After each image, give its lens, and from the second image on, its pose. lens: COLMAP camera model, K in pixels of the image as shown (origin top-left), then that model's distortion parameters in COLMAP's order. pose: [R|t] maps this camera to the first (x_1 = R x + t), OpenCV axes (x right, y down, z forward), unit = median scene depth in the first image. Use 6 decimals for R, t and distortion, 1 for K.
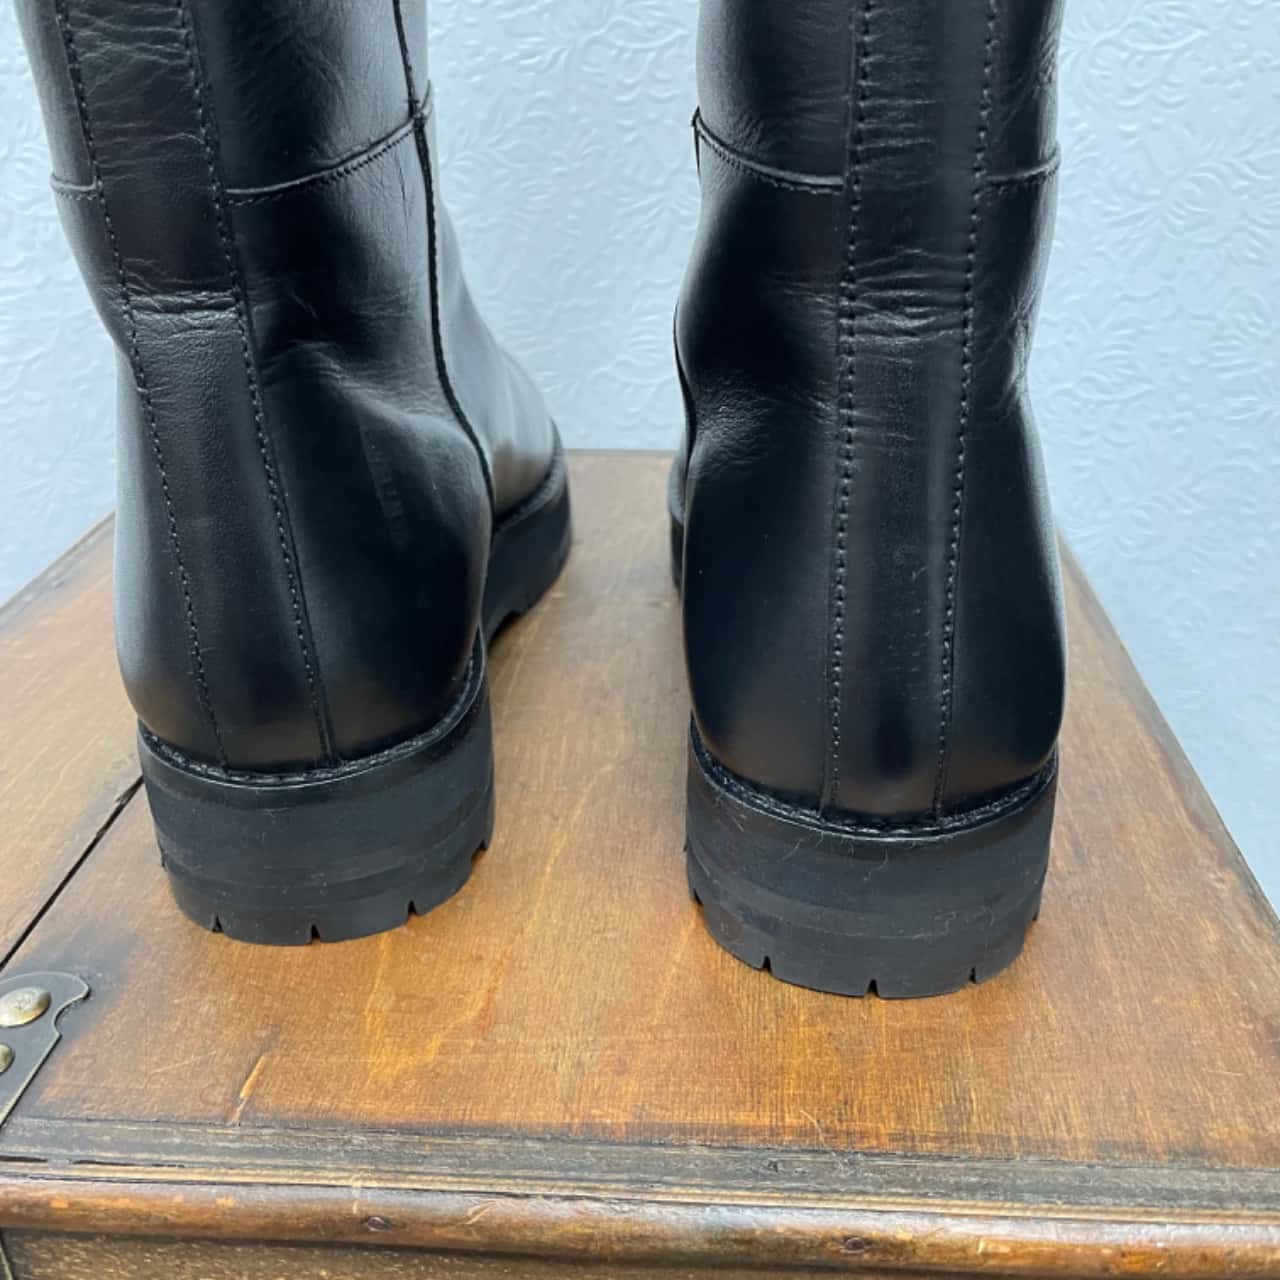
lens RADIAL K [[1236.4, 0, 635.3], [0, 1236.4, 641.7], [0, 0, 1]] dist [0.025932, 0.000000]
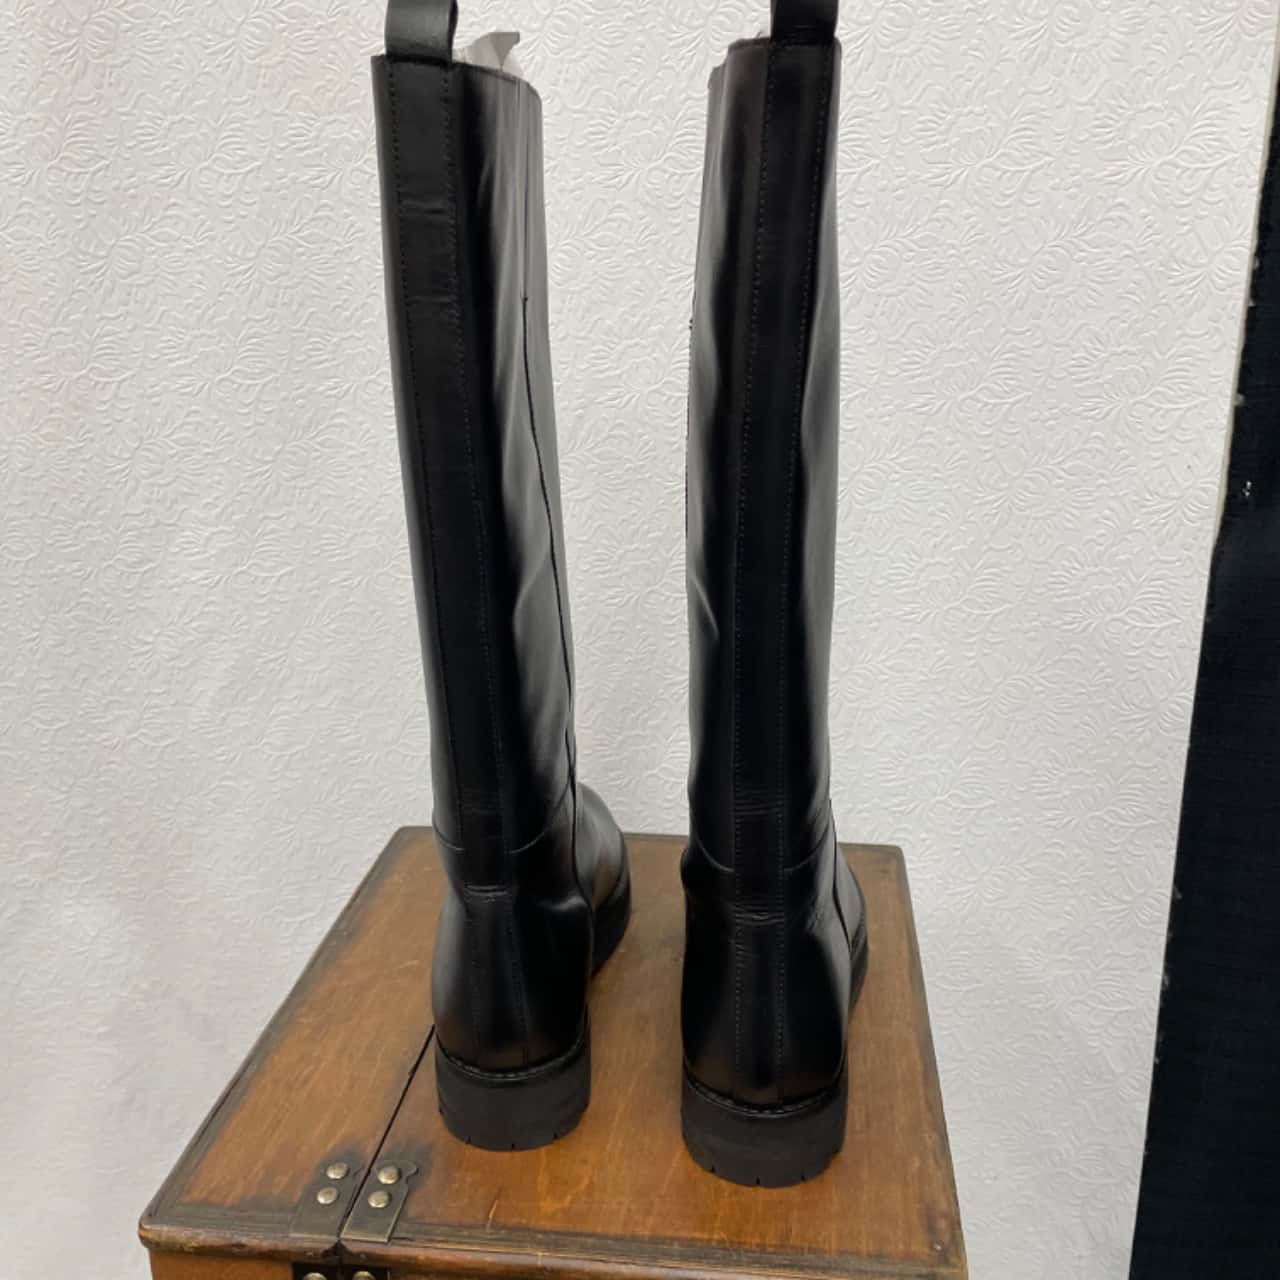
lens RADIAL K [[1236.4, 0, 640.3], [0, 1236.4, 632.0], [0, 0, 1]] dist [0.025932, 0.000000]
pose [[0.998927, 0.023708, -0.039773, 0.042137], [-0.029863, 0.986324, -0.162087, -0.351493], [0.035386, 0.163101, 0.985975, -1.468024]]
